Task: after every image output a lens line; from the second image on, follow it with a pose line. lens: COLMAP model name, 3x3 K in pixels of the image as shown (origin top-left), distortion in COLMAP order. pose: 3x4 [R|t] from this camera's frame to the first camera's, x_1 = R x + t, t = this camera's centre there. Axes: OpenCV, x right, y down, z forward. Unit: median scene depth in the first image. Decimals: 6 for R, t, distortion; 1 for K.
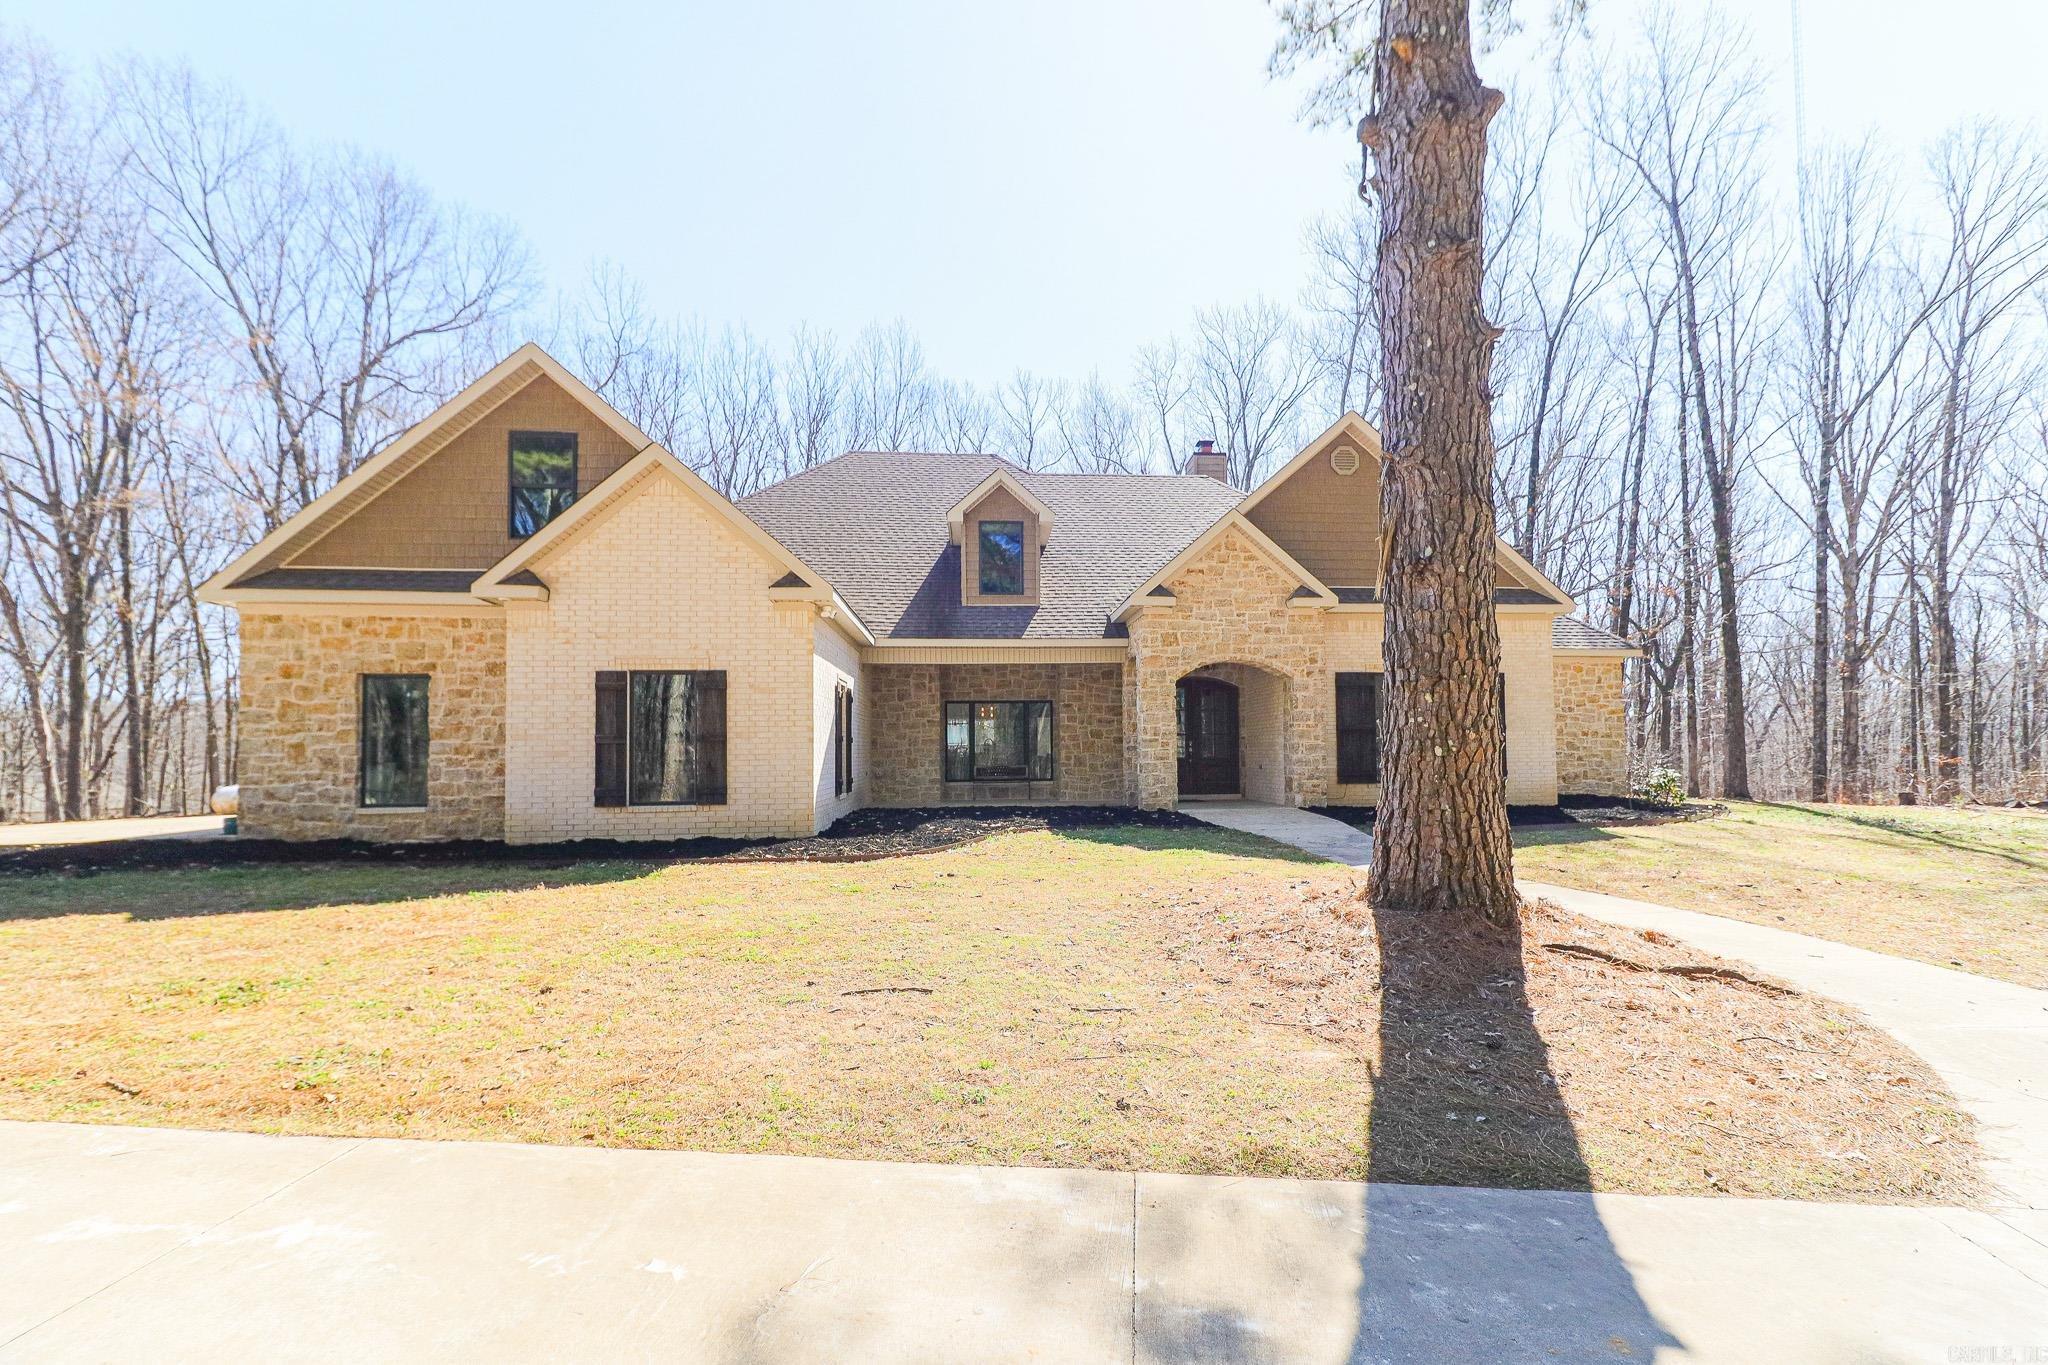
lens RADIAL K [[947.1, 0, 1020.1], [0, 947.1, 696.5], [0, 0, 1]] dist [0.001662, -0.003631]
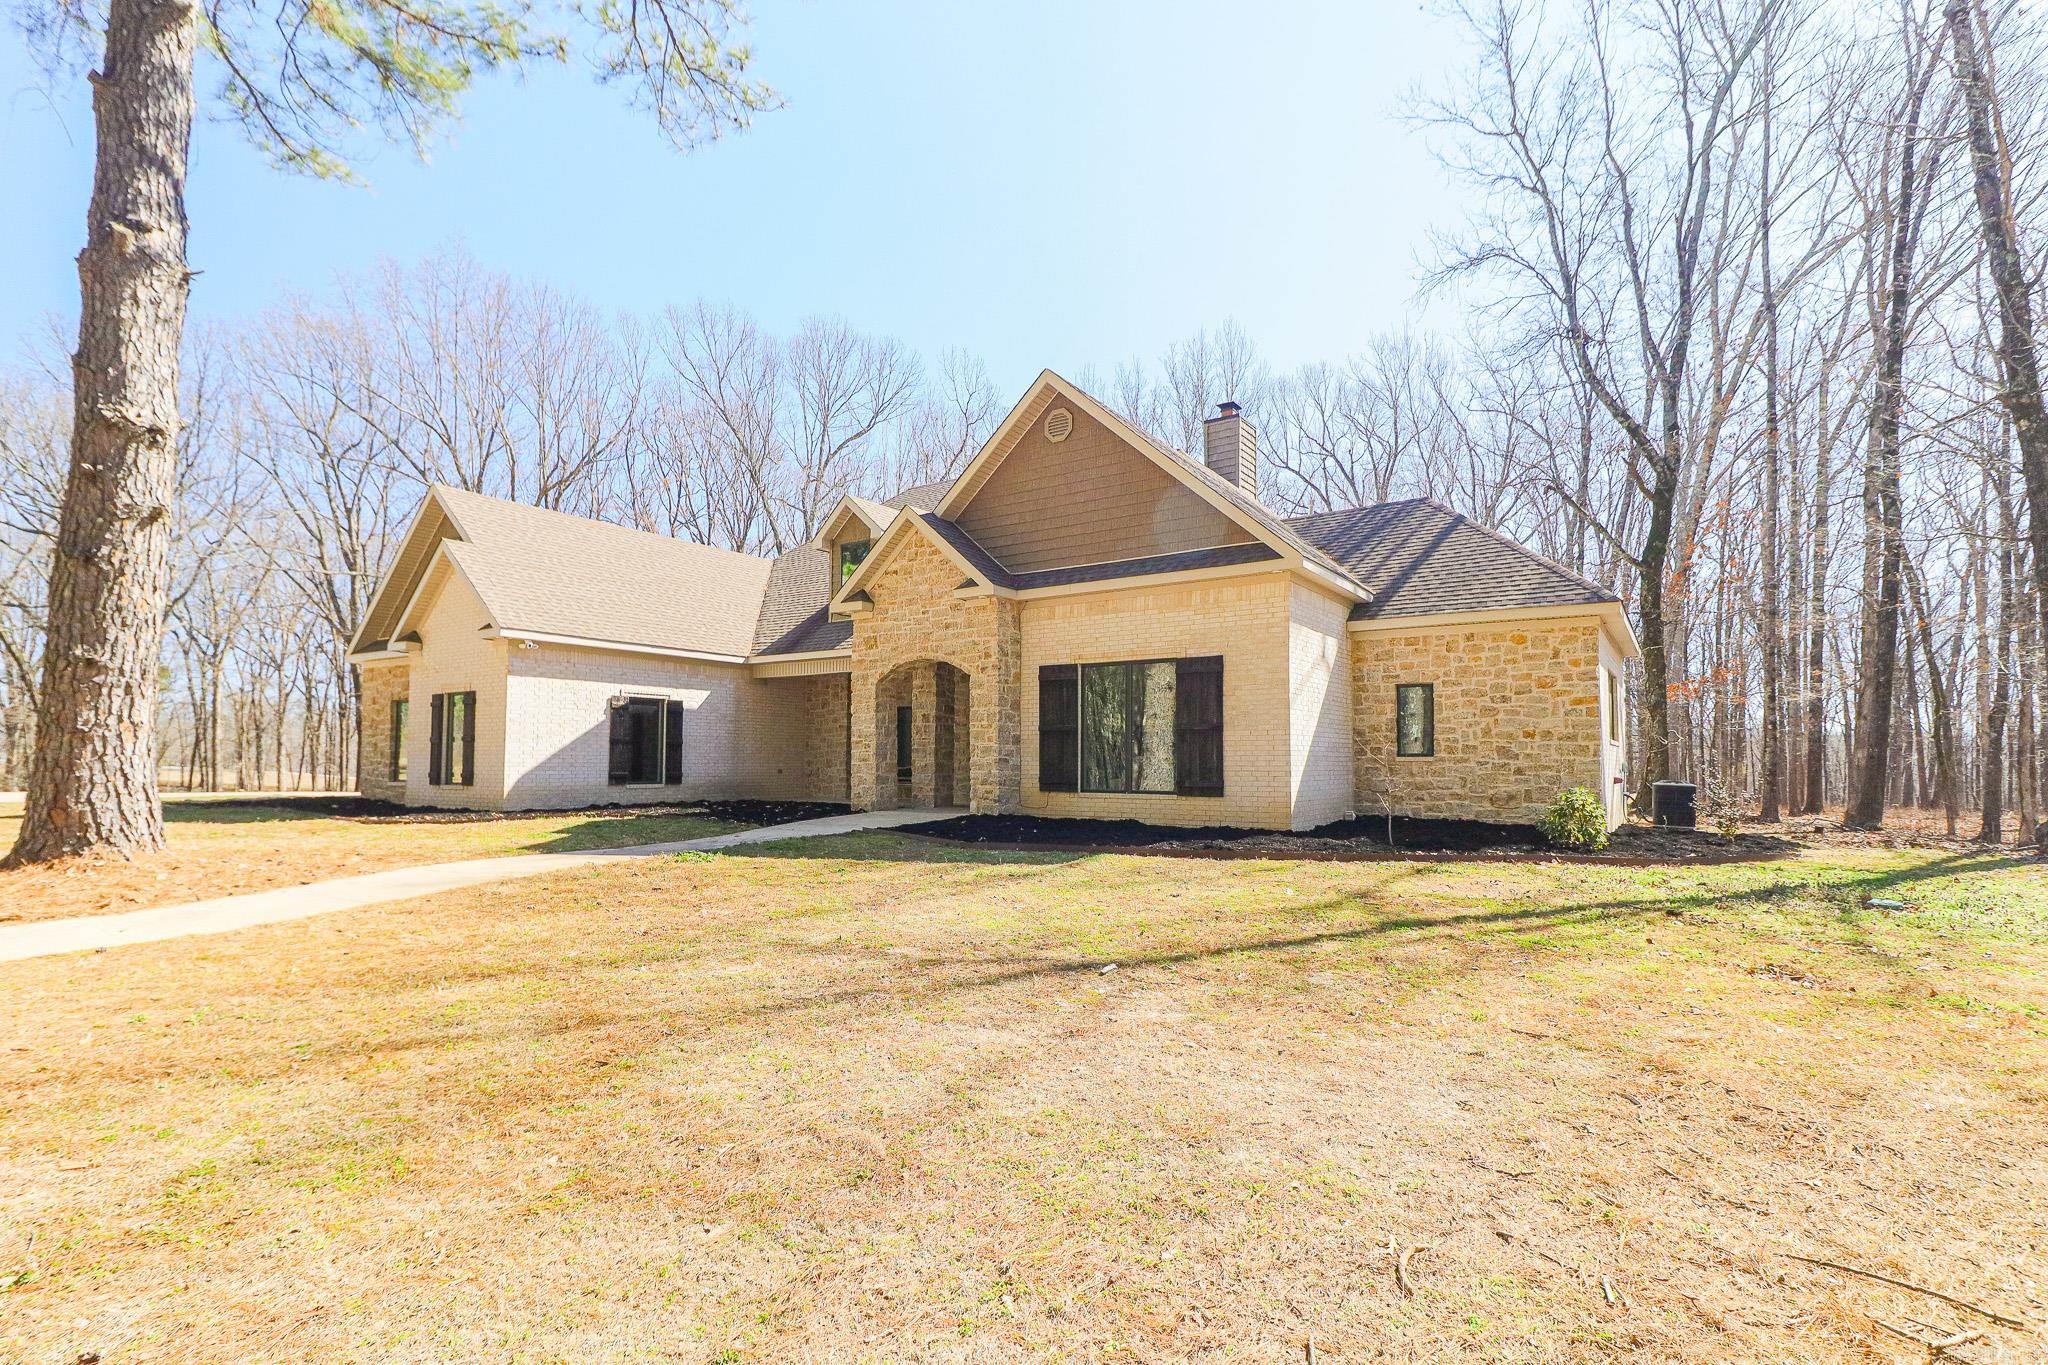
lens RADIAL K [[947.1, 0, 1035.5], [0, 947.1, 687.2], [0, 0, 1]] dist [0.001662, -0.003631]
pose [[0.772113, -0.037404, -0.634383, 0.845383], [0.024115, 0.999272, -0.029568, 0.019394], [0.635027, 0.007532, 0.772453, 0.294521]]
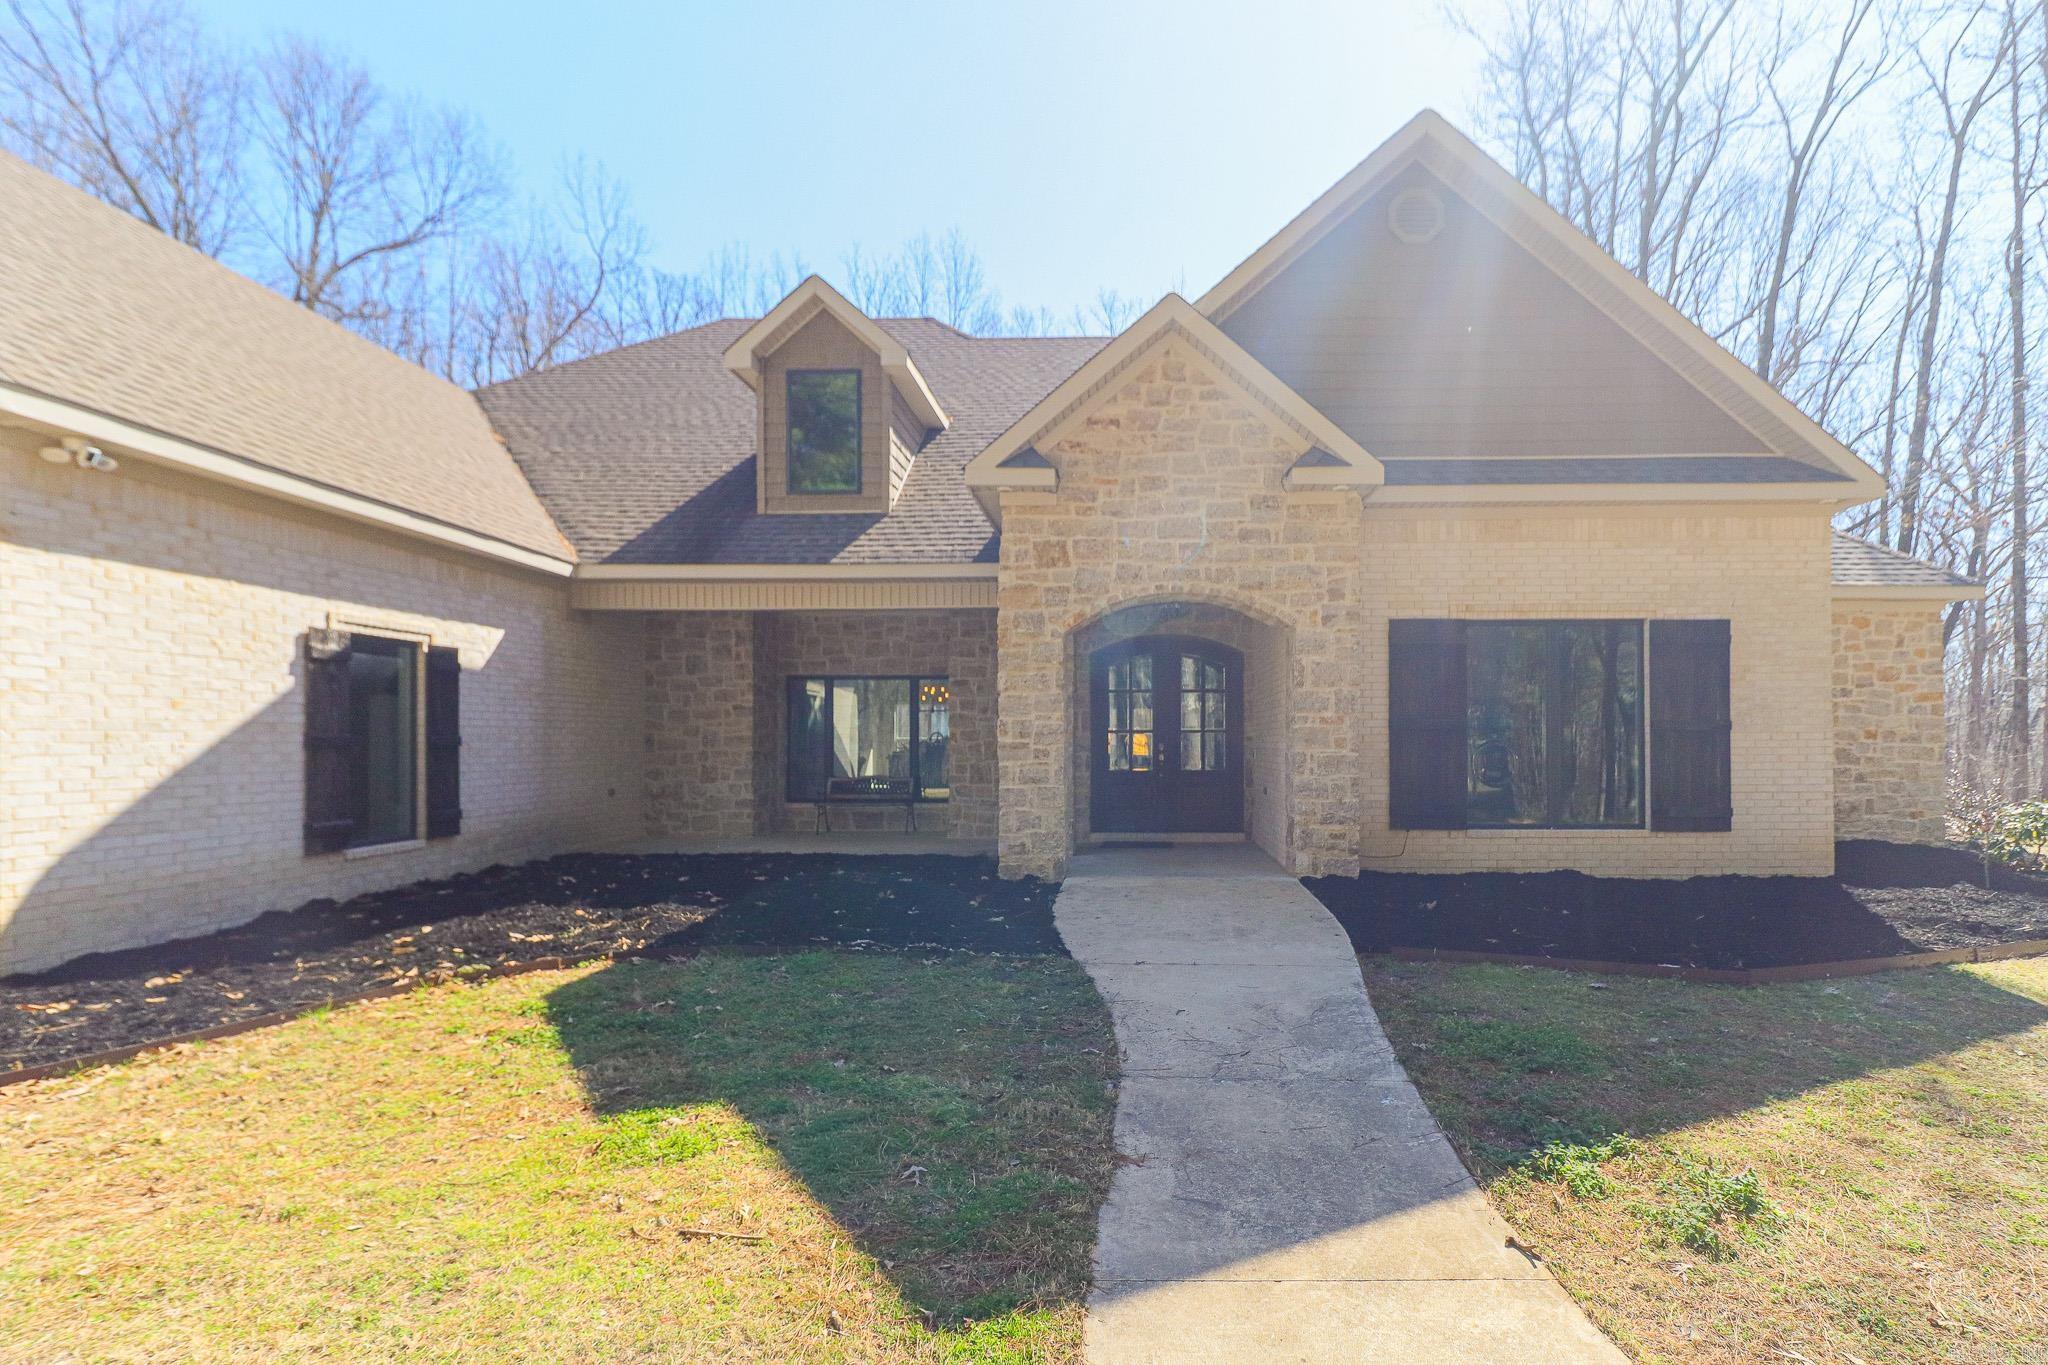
lens RADIAL K [[947.1, 0, 1087.2], [0, 947.1, 711.1], [0, 0, 1]] dist [0.001662, -0.003631]
pose [[0.994480, 0.005293, -0.104793, 0.209692], [-0.002093, 0.999529, 0.030624, 0.009506], [0.104906, -0.030235, 0.994022, 0.431650]]
